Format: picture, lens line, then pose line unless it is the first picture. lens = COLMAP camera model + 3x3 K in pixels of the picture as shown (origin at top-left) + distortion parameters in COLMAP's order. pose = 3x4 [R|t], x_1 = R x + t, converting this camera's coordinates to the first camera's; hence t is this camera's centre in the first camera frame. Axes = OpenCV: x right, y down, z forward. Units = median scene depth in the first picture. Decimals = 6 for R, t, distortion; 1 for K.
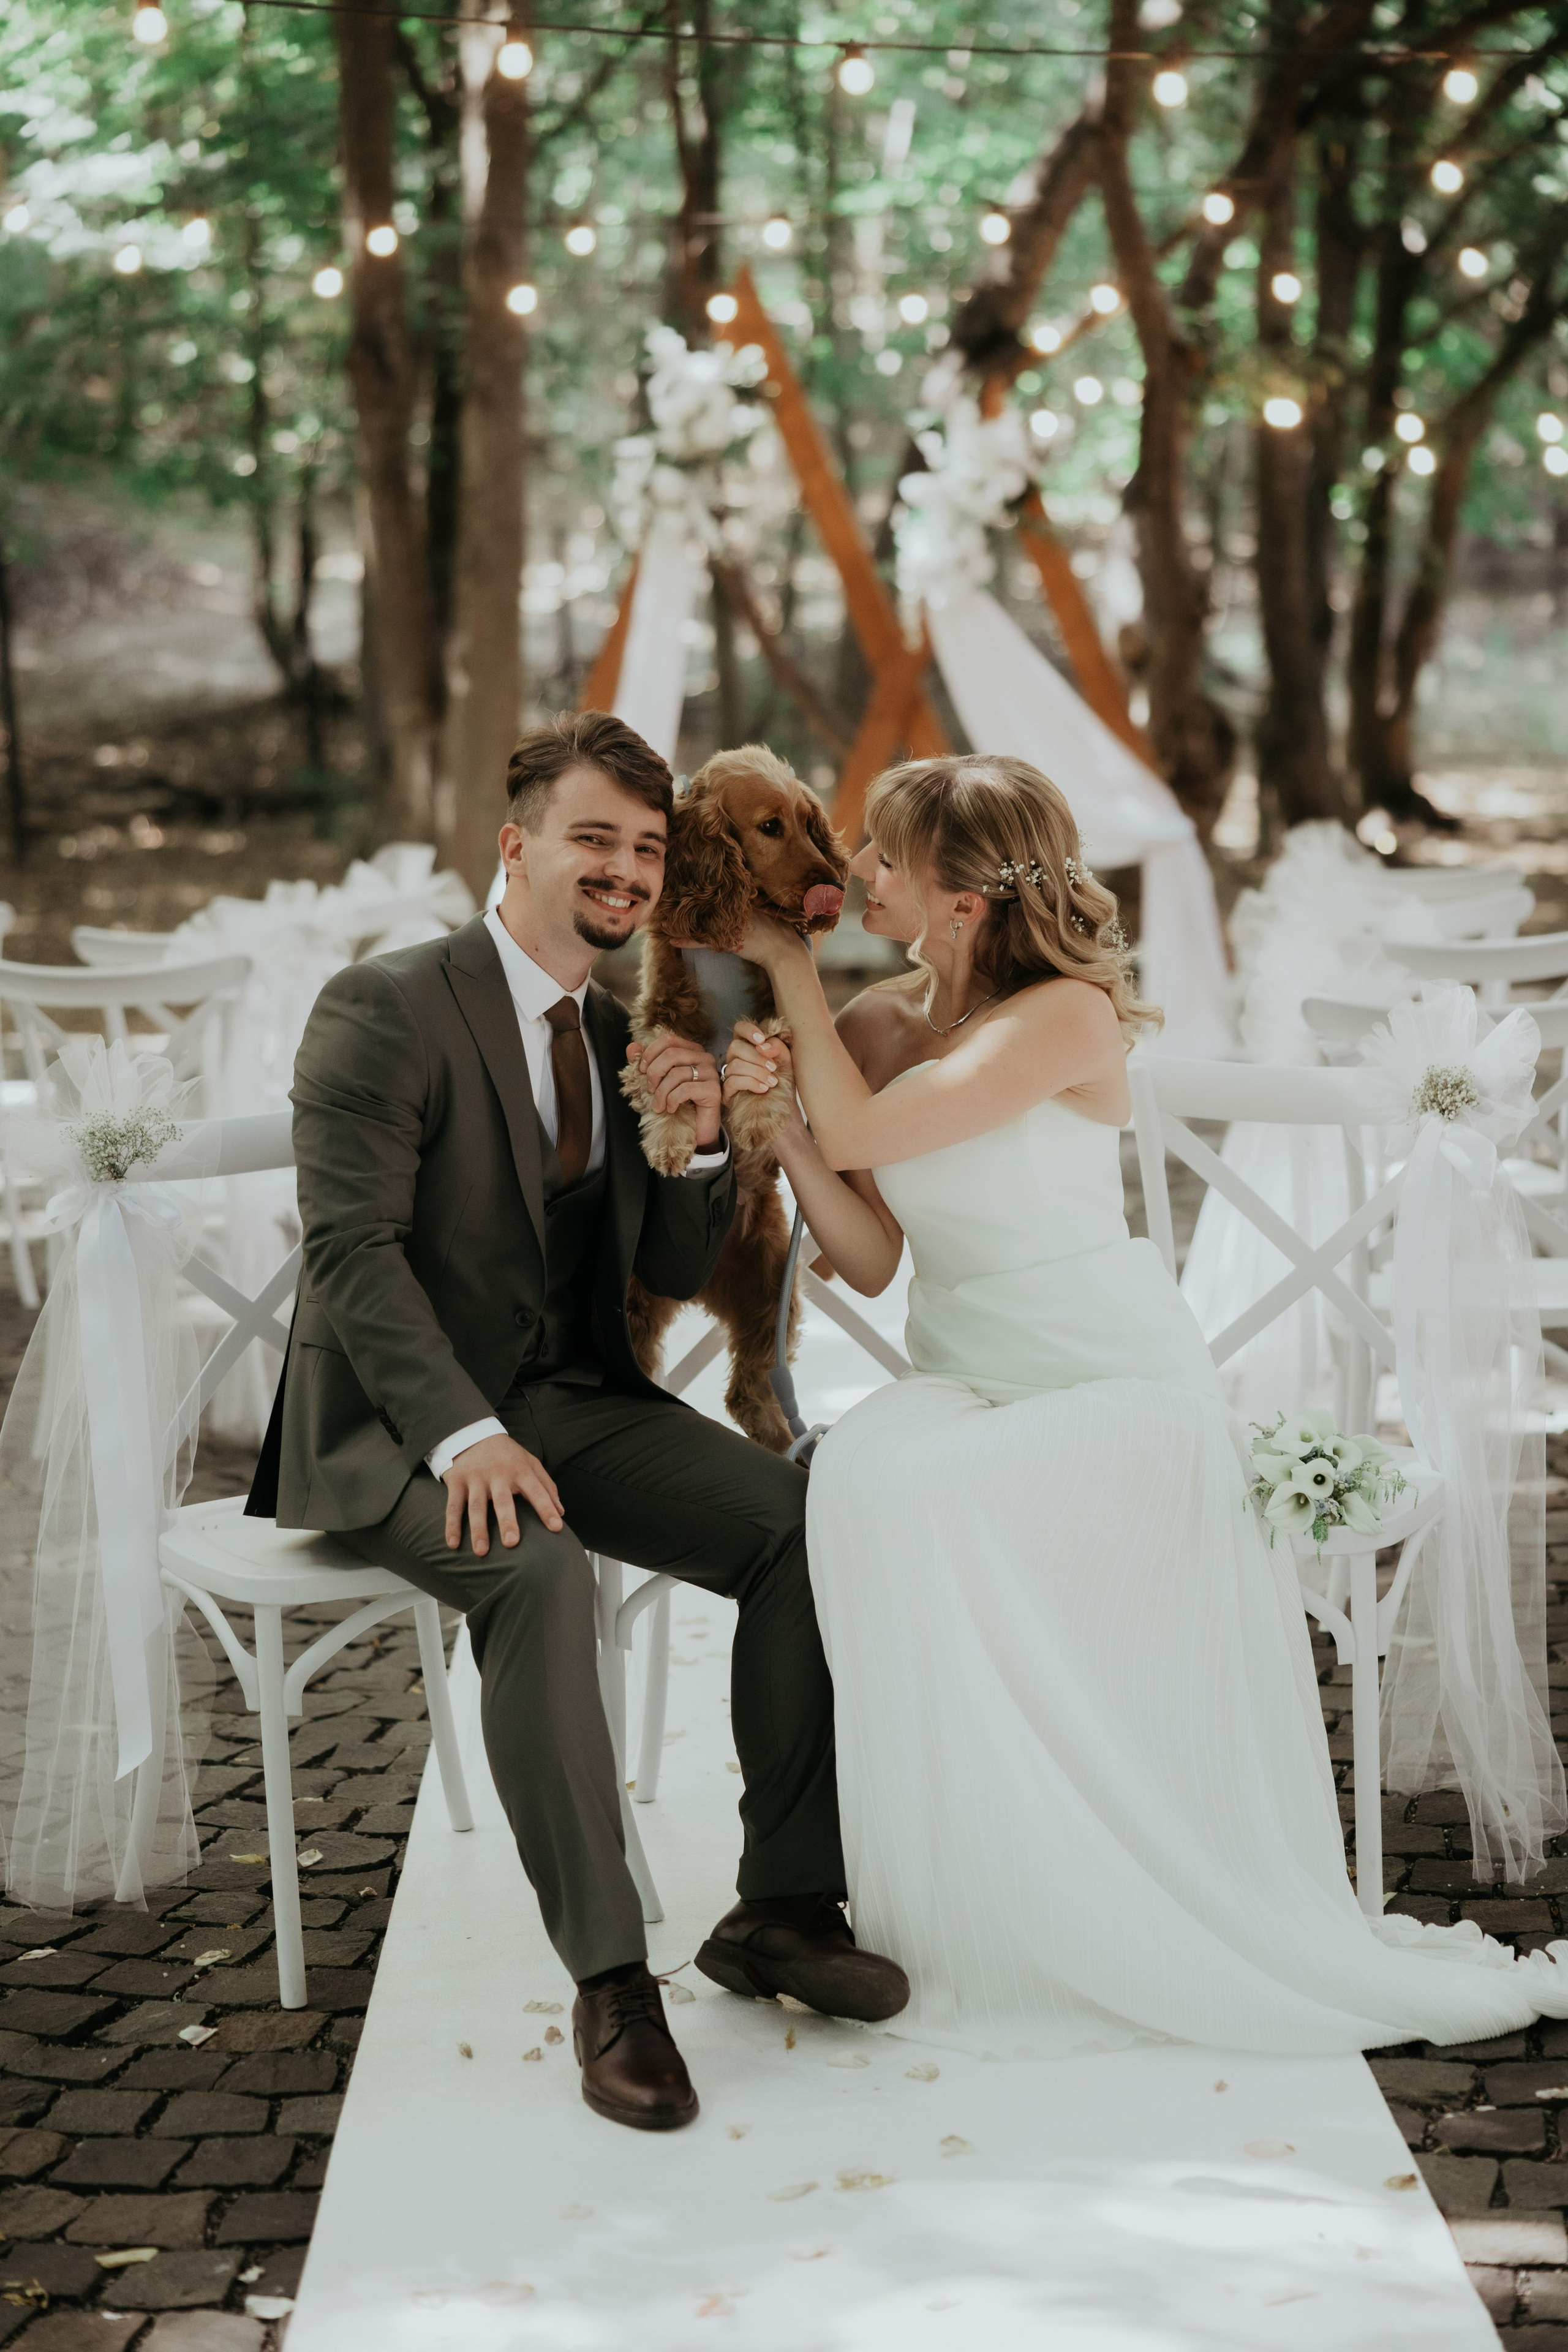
lens RADIAL K [[4078.5, 0, 840.4], [0, 4078.5, 1186.4], [0, 0, 1]] dist [-0.007151, 0.048263]
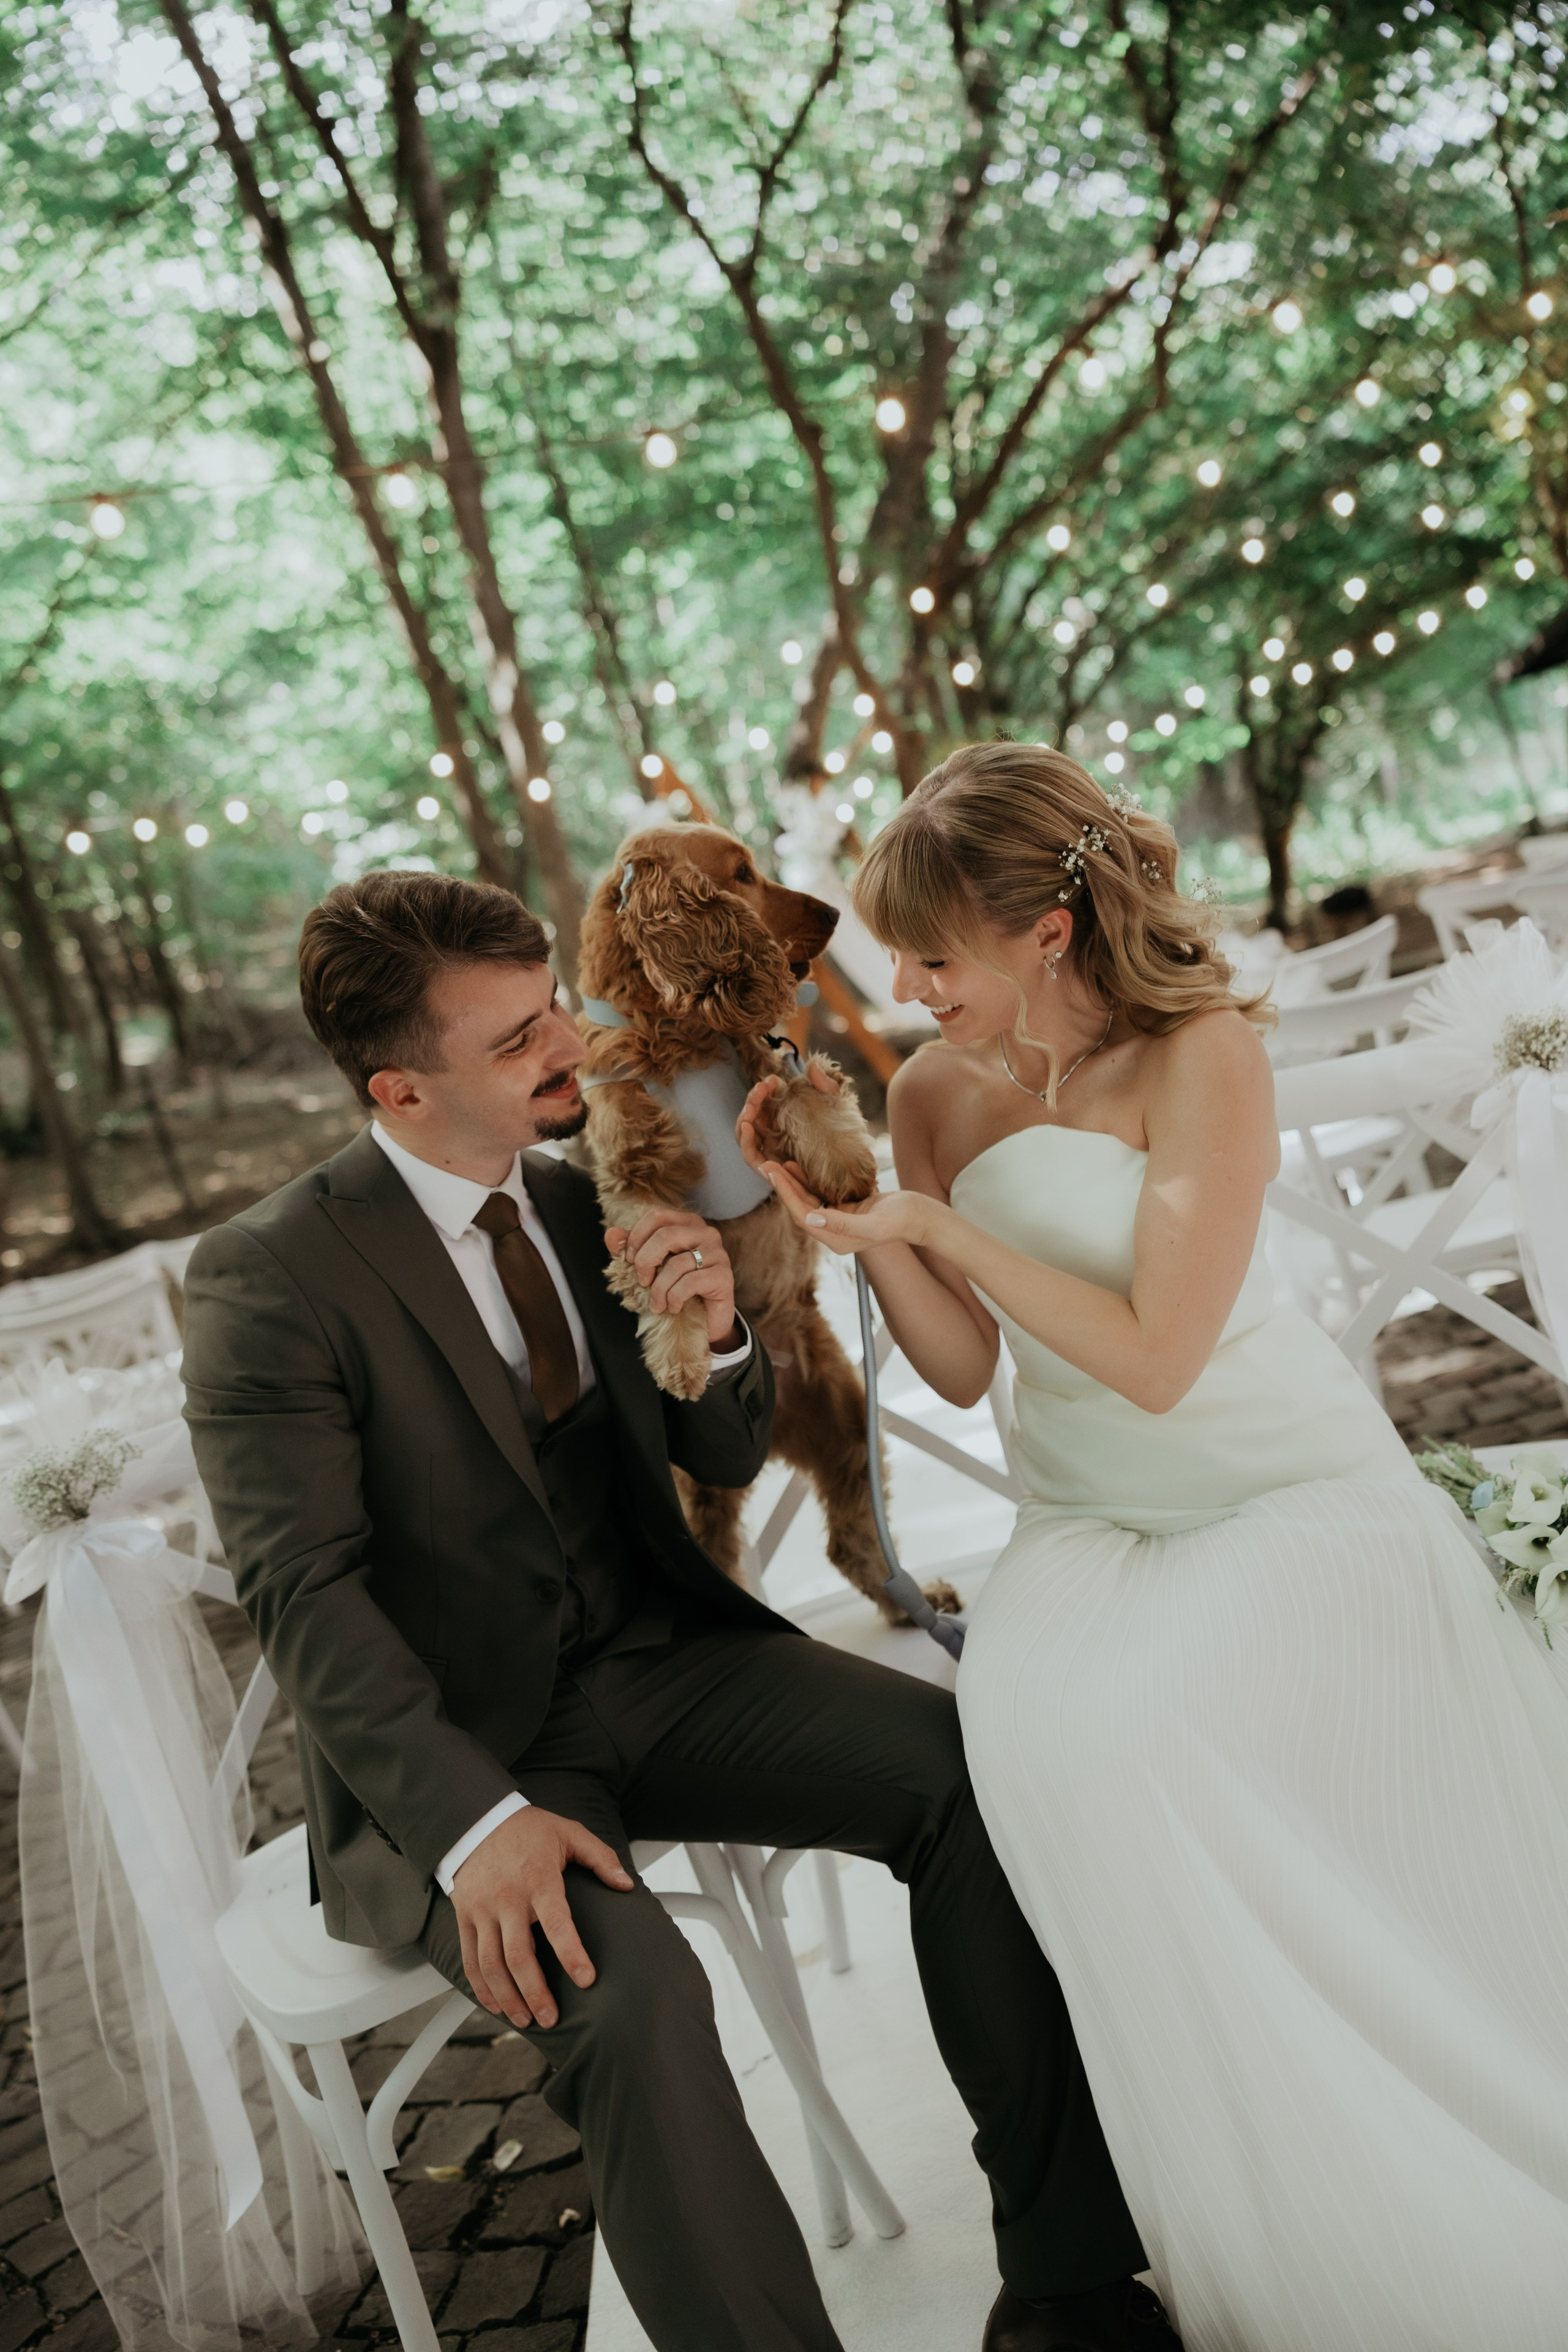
lens RADIAL K [[1892.4, 0, 784.0], [0, 1892.4, 1176.0], [0, 0, 1]] dist [-0.002459, 0.004253]
pose [[0.968393, -0.248731, -0.018630, -0.002236], [0.248068, 0.968212, -0.032068, -0.007533], [0.026014, 0.026433, 0.999312, 0.202929]]
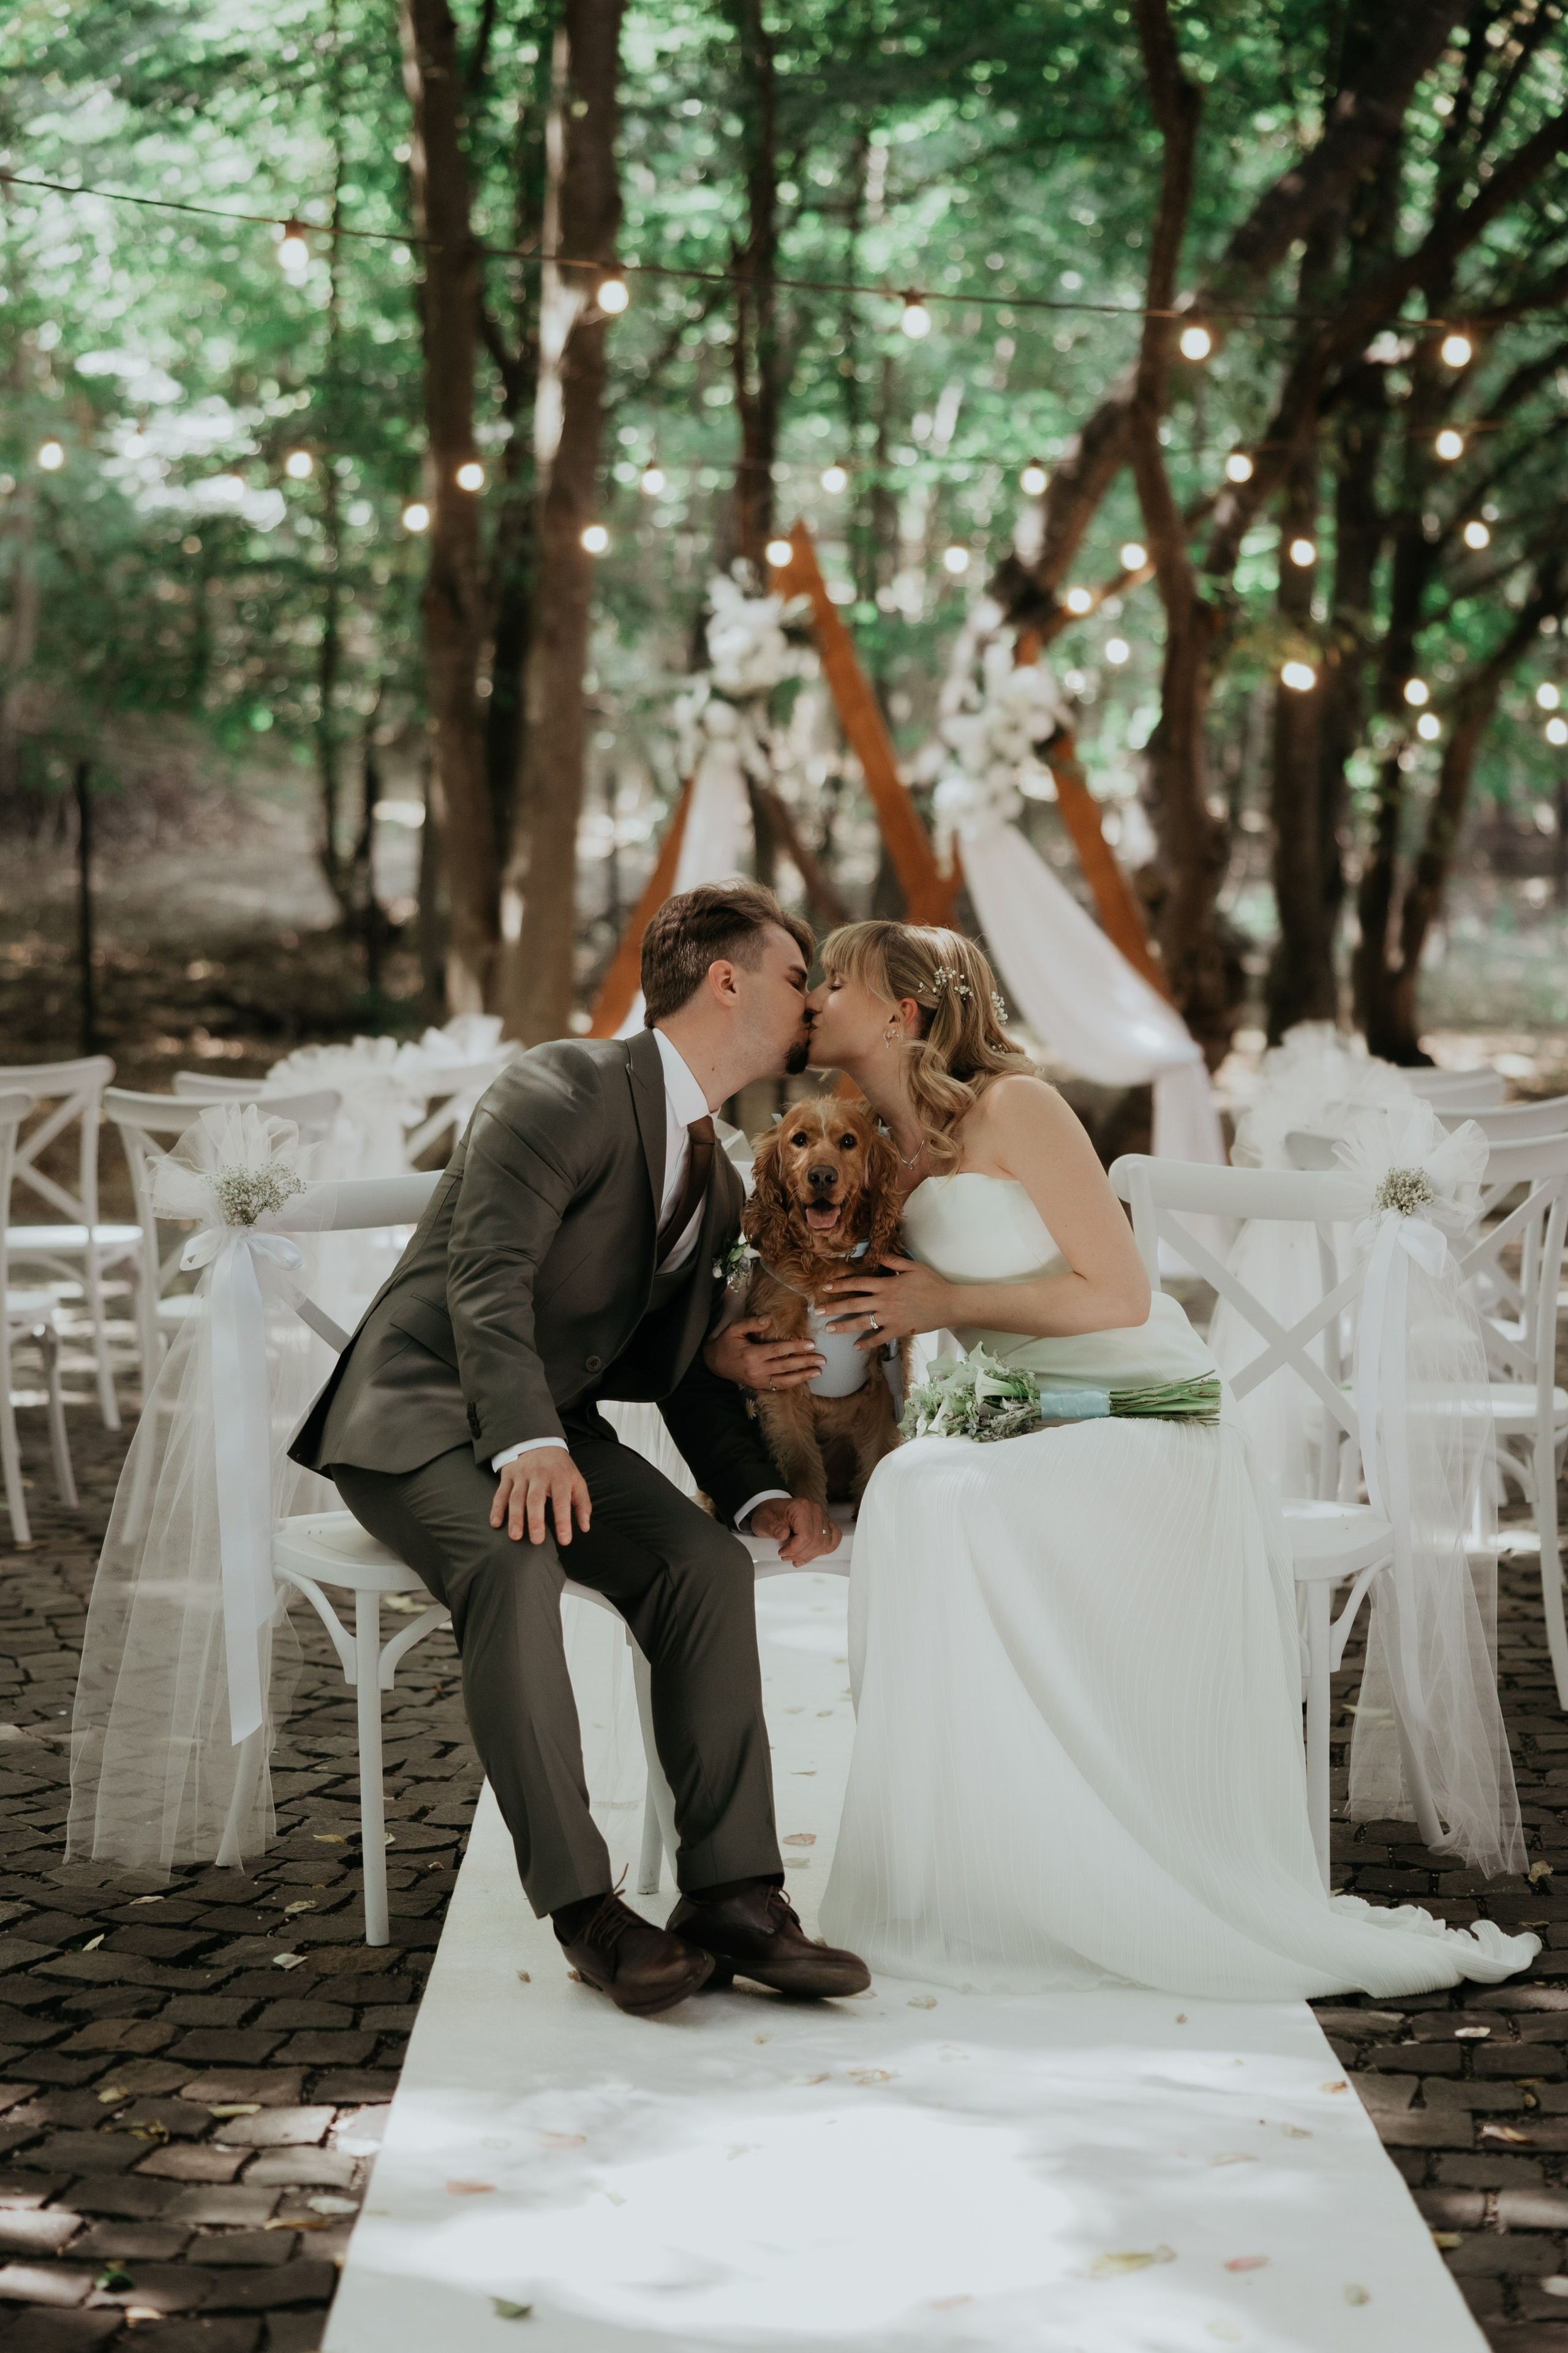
lens RADIAL K [[3976.5, 0, 784.0], [0, 3976.5, 1176.5], [0, 0, 1]] dist [0.032477, -0.072546]
pose [[0.999202, 0.034964, -0.019307, -0.001543], [-0.036161, 0.997192, -0.065579, 0.017735], [0.016960, 0.066225, 0.997661, -0.040098]]
